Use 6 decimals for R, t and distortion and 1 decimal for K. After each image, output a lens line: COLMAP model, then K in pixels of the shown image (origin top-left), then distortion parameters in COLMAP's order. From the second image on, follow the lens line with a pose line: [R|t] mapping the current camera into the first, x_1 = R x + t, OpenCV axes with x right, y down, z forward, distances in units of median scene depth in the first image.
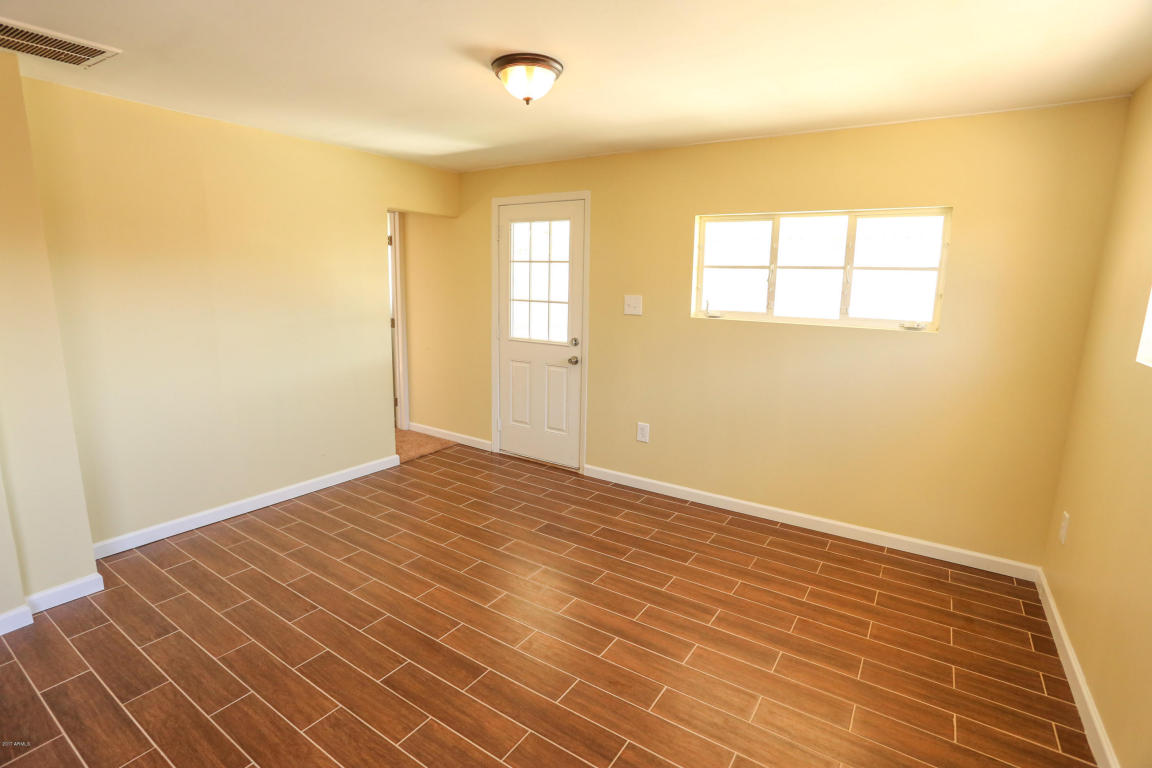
lens RADIAL K [[557.6, 0, 568.2], [0, 557.6, 377.9], [0, 0, 1]] dist [-0.077094, 0.029019]
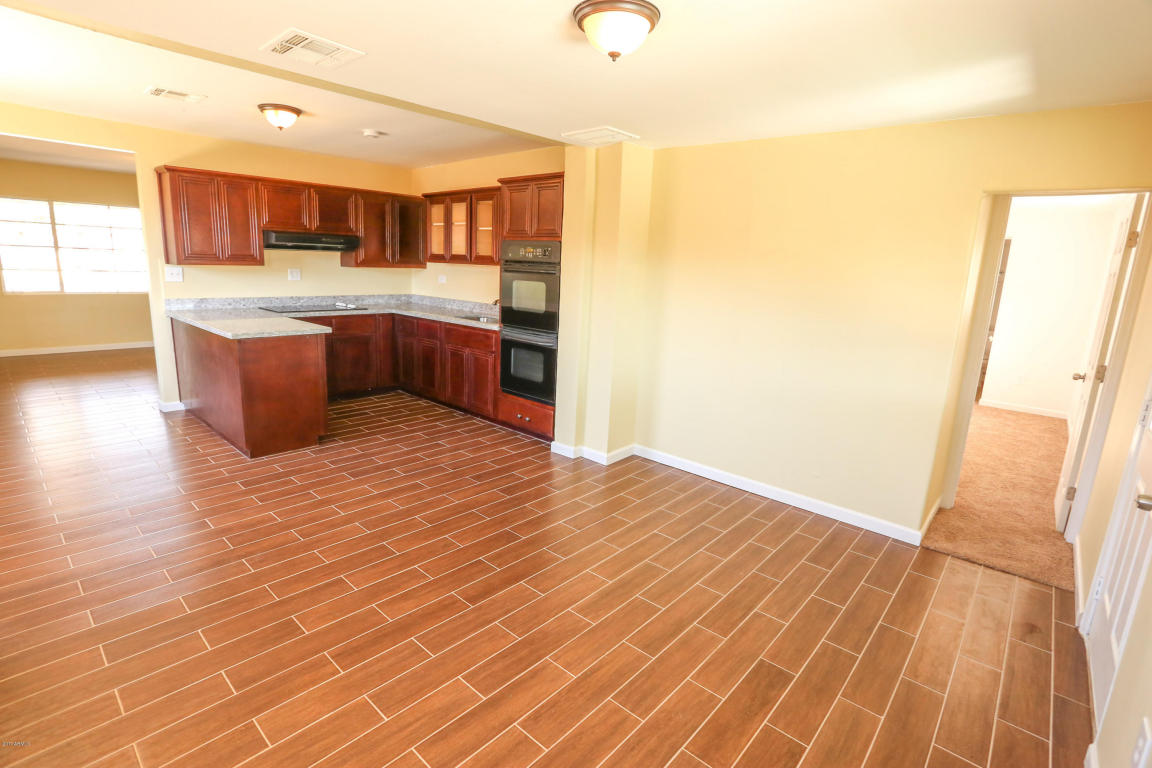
lens RADIAL K [[557.6, 0, 568.2], [0, 557.6, 377.9], [0, 0, 1]] dist [-0.077094, 0.029019]
pose [[-0.144638, 0.176300, -0.973652, 0.466503], [-0.221381, 0.953289, 0.205500, -0.110536], [0.964401, 0.245271, -0.098853, 0.641431]]
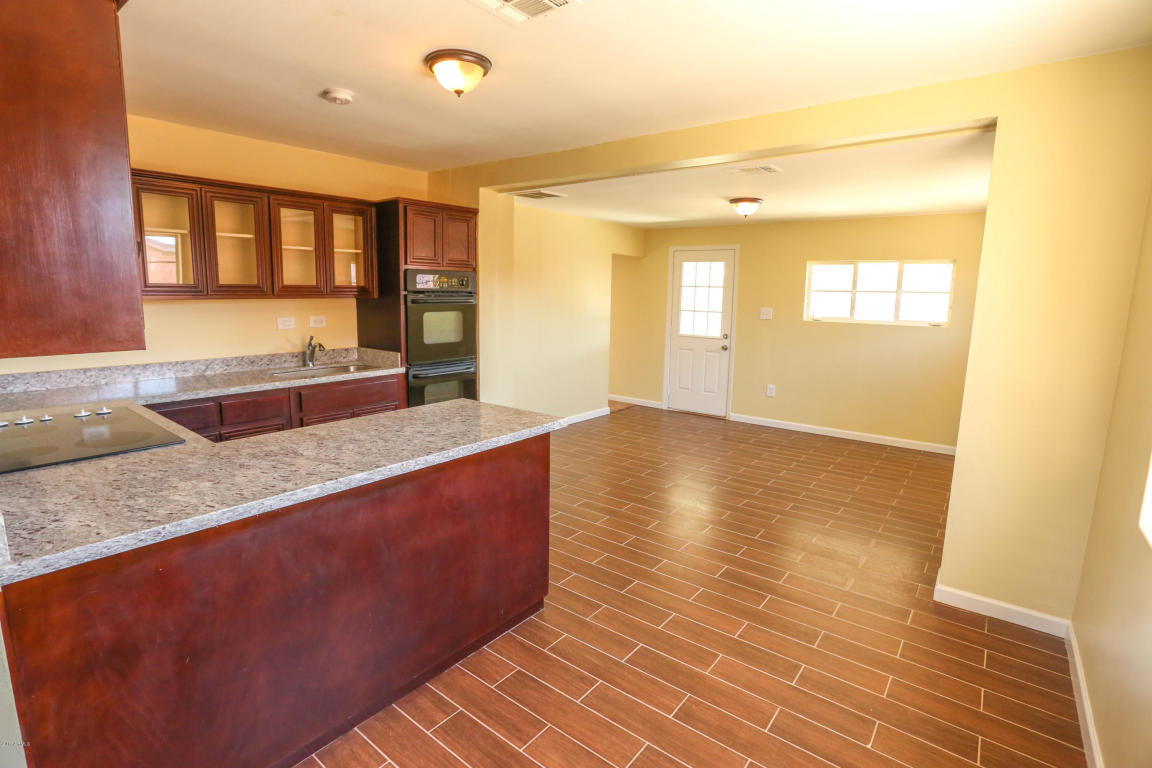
lens RADIAL K [[557.6, 0, 568.2], [0, 557.6, 377.9], [0, 0, 1]] dist [-0.077094, 0.029019]
pose [[0.996417, 0.009646, -0.084021, -0.329350], [-0.011861, 0.999594, -0.025910, 0.110408], [0.083737, 0.026814, 0.996127, -0.681205]]
